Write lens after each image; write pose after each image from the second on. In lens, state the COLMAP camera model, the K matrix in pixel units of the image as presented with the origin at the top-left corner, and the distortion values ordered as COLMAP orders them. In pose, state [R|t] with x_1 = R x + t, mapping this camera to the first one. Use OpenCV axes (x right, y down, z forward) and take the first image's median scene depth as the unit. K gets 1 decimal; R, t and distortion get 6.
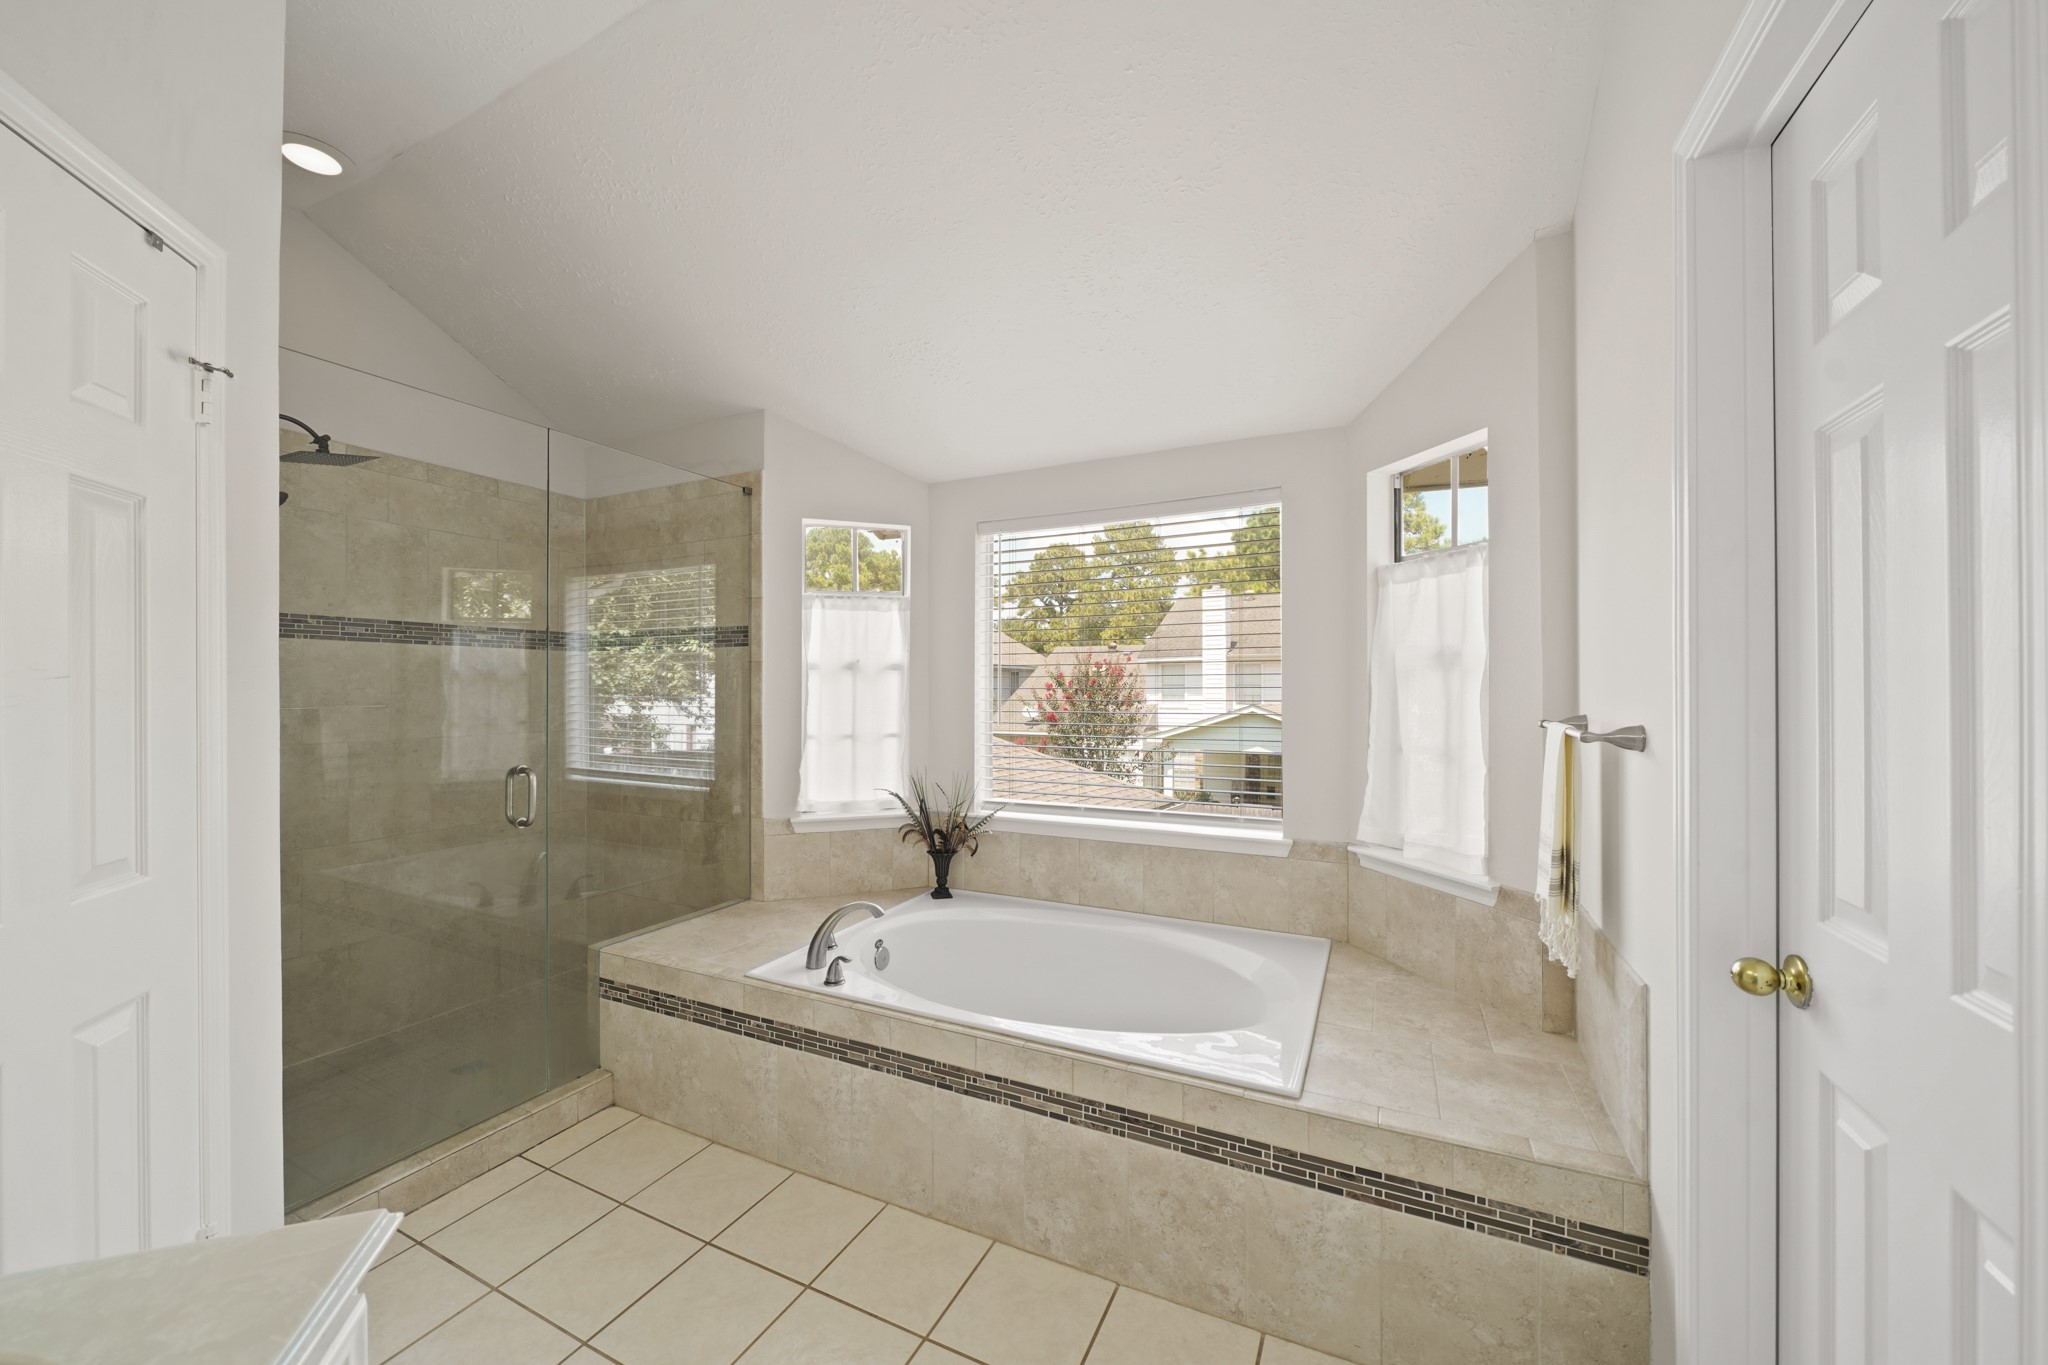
lens RADIAL K [[768.6, 0, 1028.6], [0, 768.6, 688.4], [0, 0, 1]] dist [-0.004459, -0.000530]
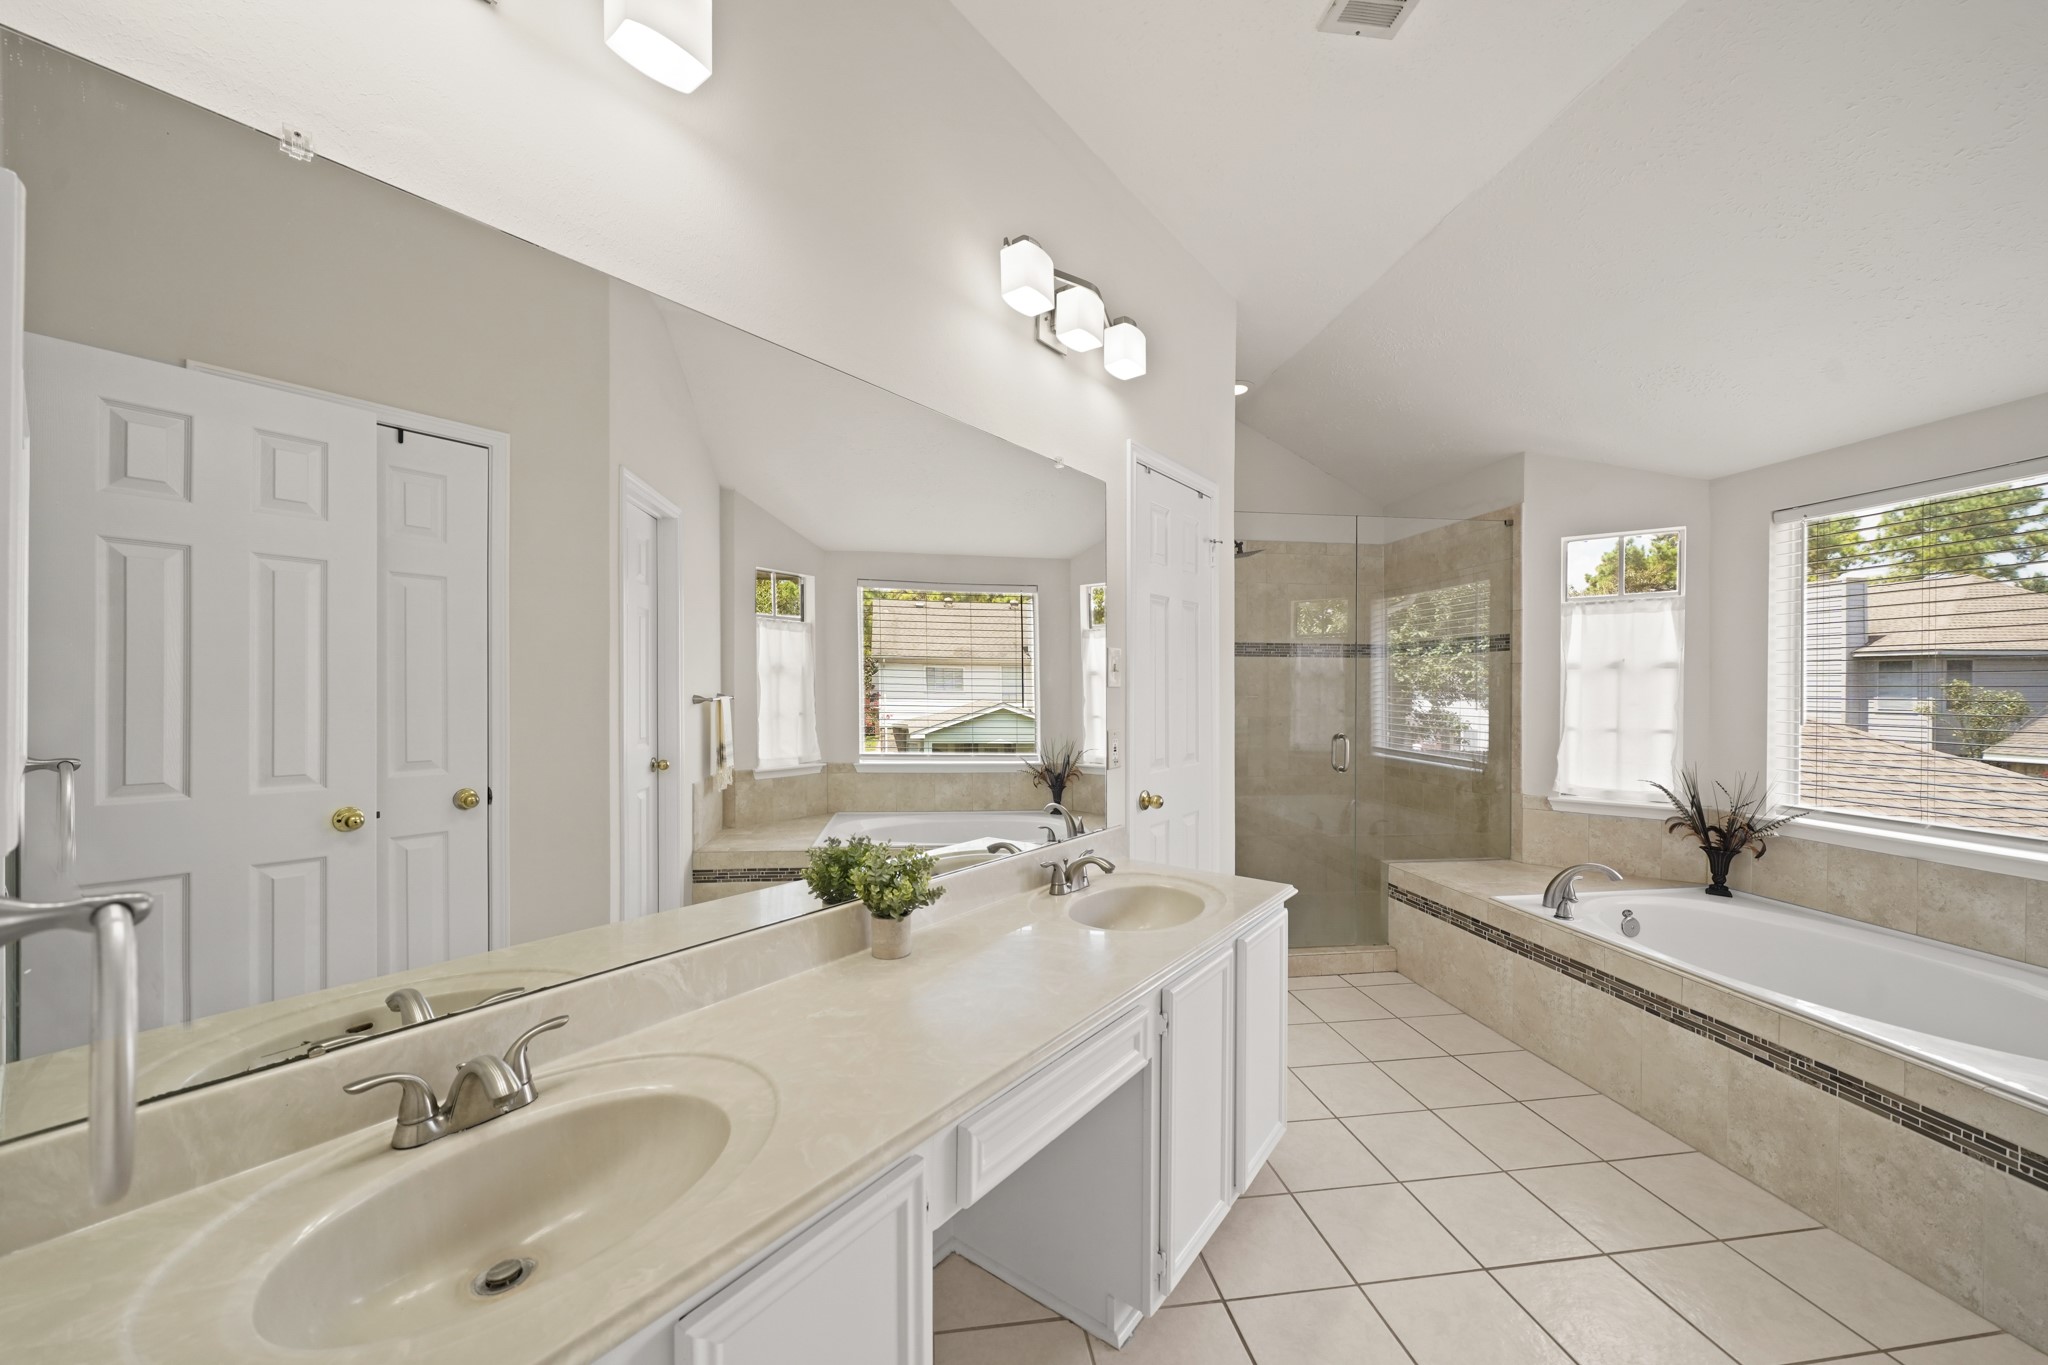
lens RADIAL K [[768.6, 0, 1028.1], [0, 768.6, 683.3], [0, 0, 1]] dist [-0.004459, -0.000530]
pose [[0.566029, 0.000027, -0.824385, 0.241194], [-0.003260, 0.999992, -0.002206, 0.001901], [0.824379, 0.003936, 0.566025, -0.369773]]
